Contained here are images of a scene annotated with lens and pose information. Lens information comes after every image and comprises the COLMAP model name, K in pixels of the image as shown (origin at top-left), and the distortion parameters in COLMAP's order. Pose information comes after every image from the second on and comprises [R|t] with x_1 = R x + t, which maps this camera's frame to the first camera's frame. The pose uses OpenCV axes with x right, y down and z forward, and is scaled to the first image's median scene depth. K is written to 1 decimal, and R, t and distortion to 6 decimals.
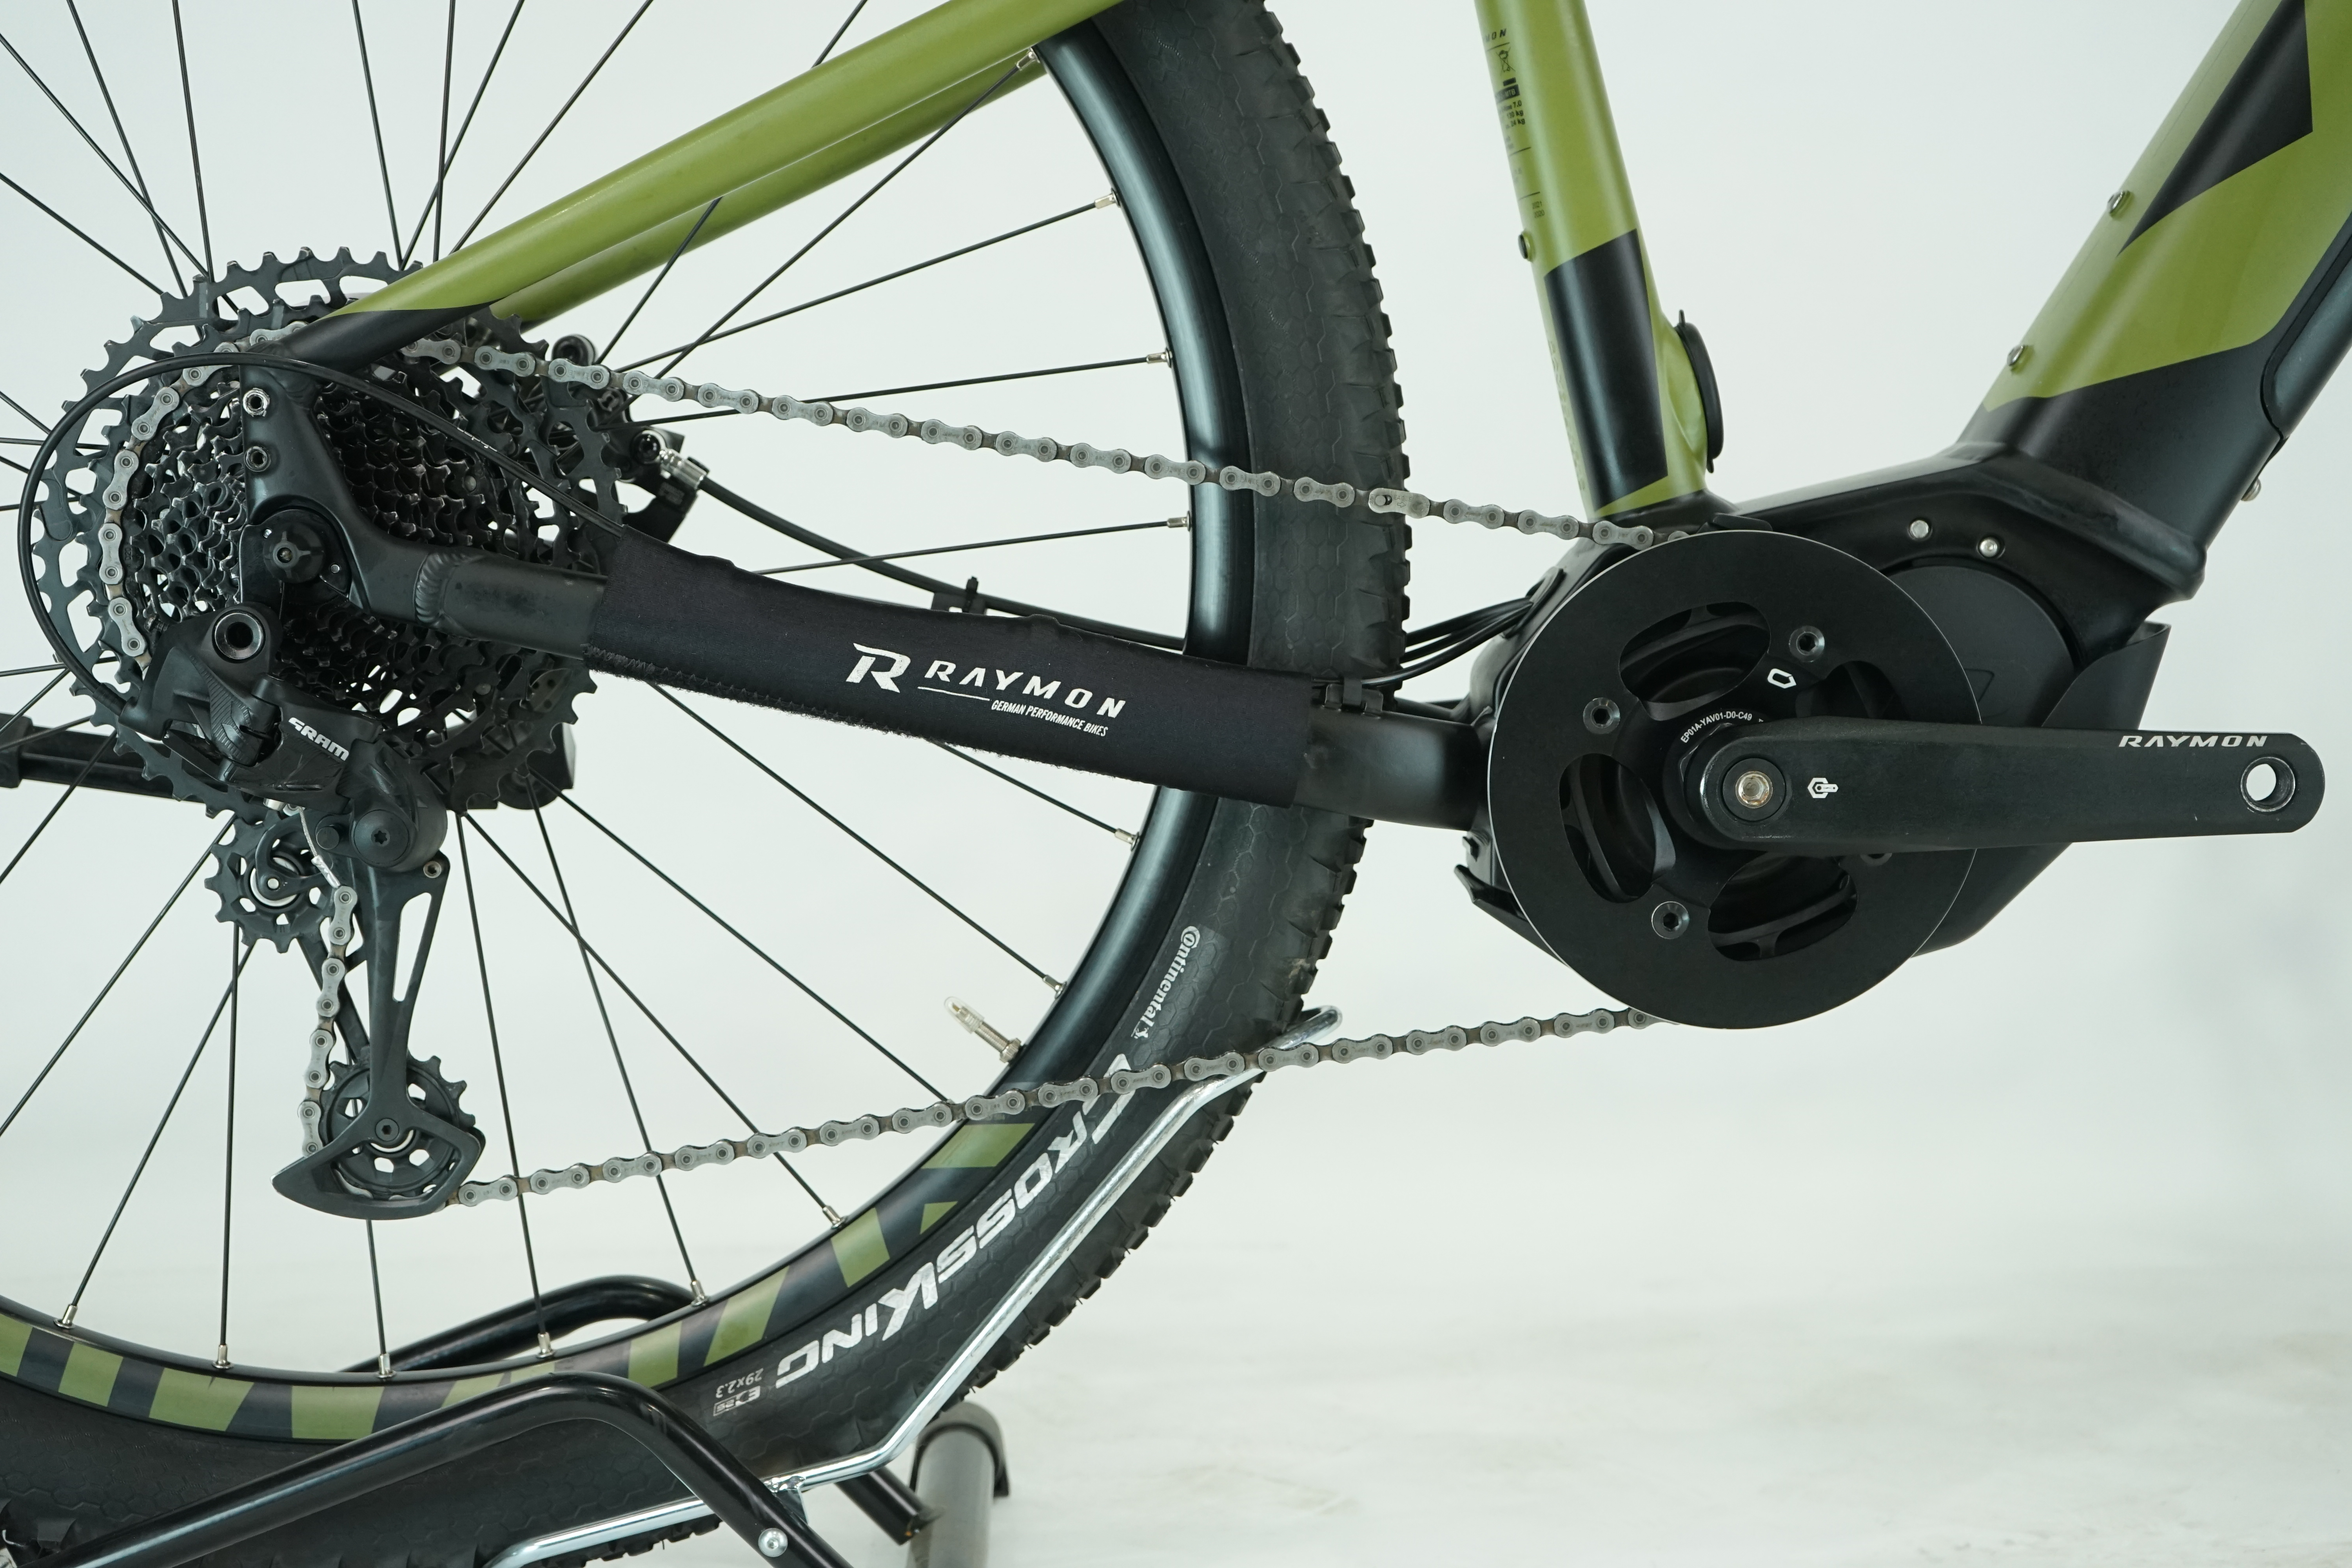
lens RADIAL K [[3514.1, 0, 1176.2], [0, 3514.1, 784.2], [0, 0, 1]] dist [0.014432, 0.000000]
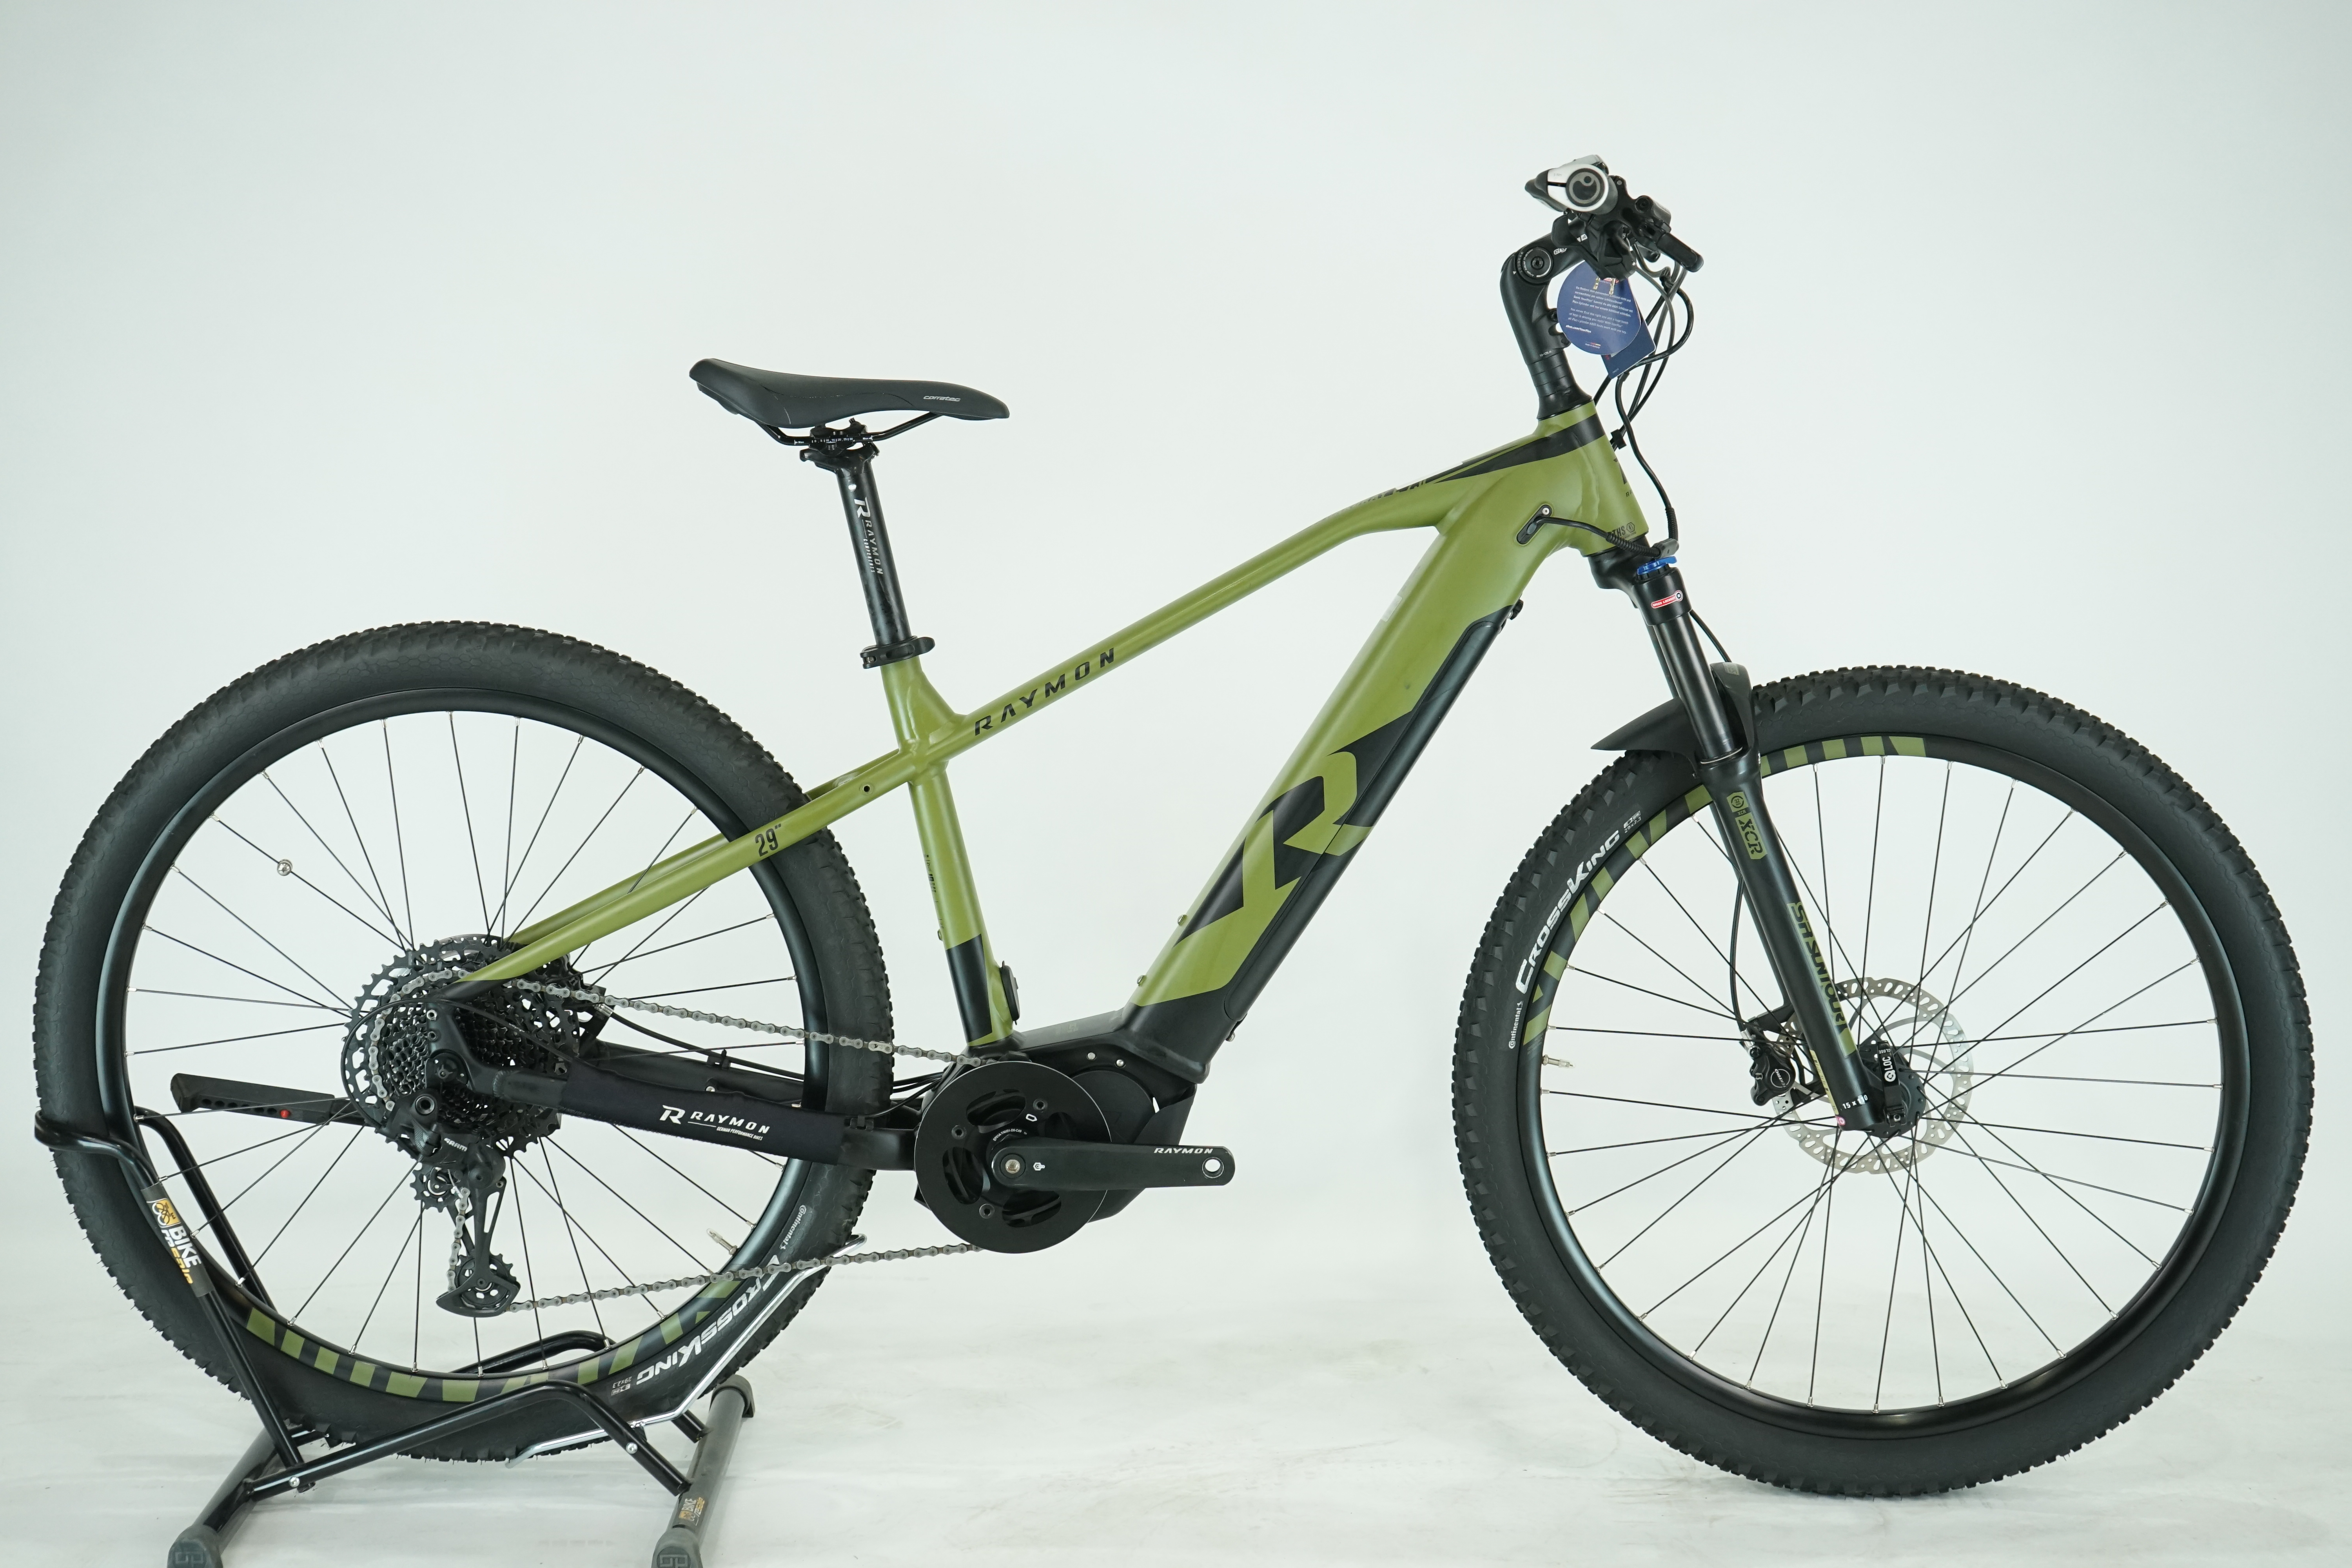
lens RADIAL K [[3259.8, 0, 1175.7], [0, 3259.8, 783.9], [0, 0, 1]] dist [0.022195, 0.000000]
pose [[0.999788, 0.015411, -0.013666, 0.299099], [-0.014638, 0.998379, 0.055005, -0.393922], [0.014492, -0.054794, 0.998393, -1.307464]]
